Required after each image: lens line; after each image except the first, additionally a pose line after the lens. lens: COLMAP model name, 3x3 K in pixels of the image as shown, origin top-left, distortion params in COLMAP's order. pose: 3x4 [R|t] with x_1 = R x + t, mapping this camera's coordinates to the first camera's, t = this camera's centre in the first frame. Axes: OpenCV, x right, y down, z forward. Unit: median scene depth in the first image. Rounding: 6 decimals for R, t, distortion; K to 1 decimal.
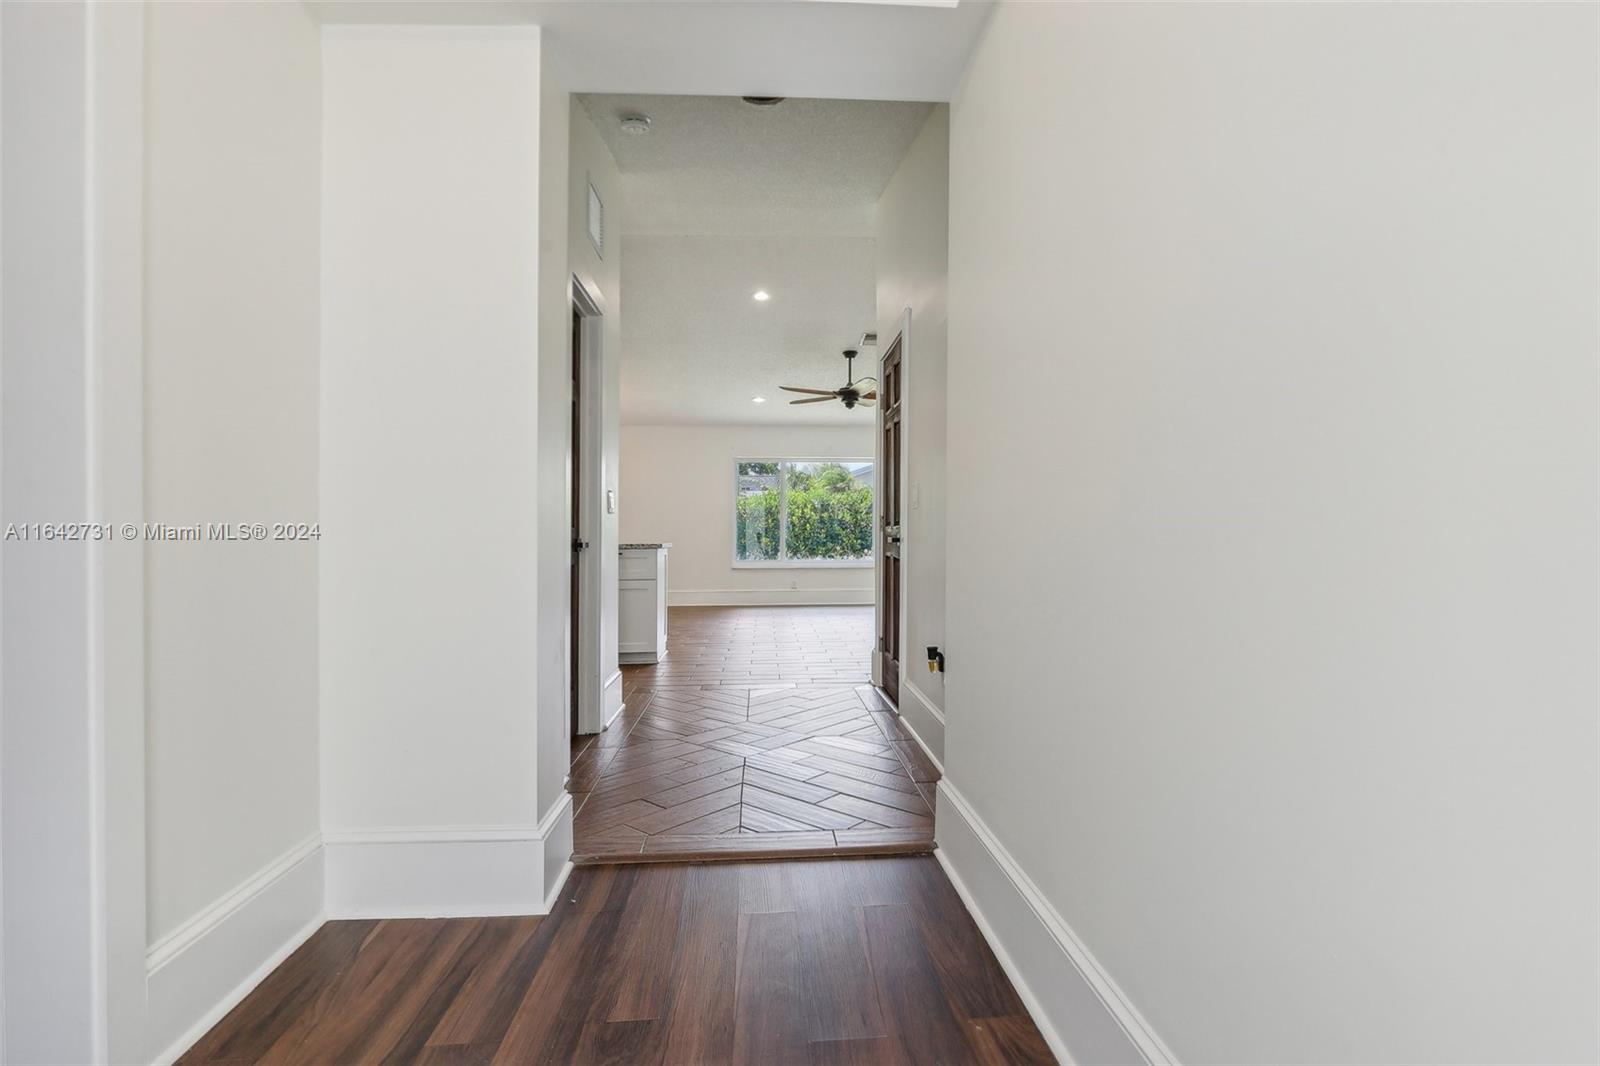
lens RADIAL K [[757.1, 0, 800.2], [0, 757.1, 534.6], [0, 0, 1]] dist [-0.001889, 0.001003]
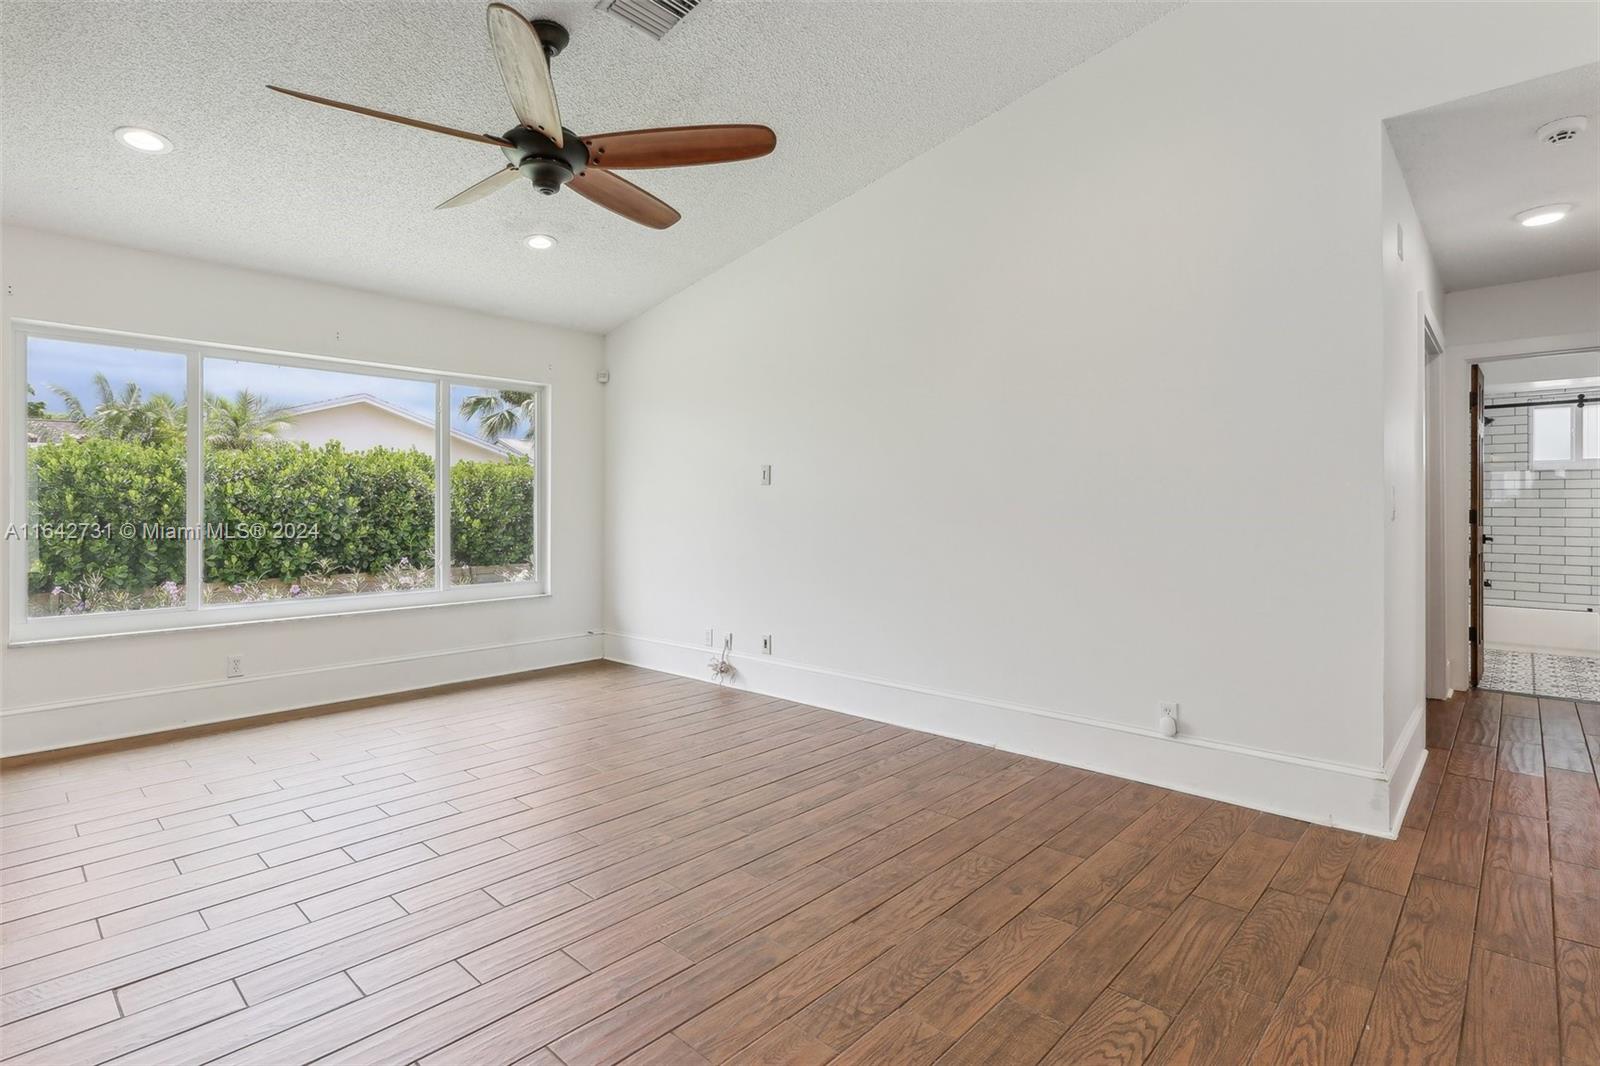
lens RADIAL K [[757.1, 0, 812.9], [0, 757.1, 504.6], [0, 0, 1]] dist [-0.001889, 0.001003]
pose [[0.718204, 0.005121, 0.695814, -0.045595], [0.000361, 0.999970, -0.007733, -0.011163], [-0.695833, 0.005805, 0.718180, 0.352646]]
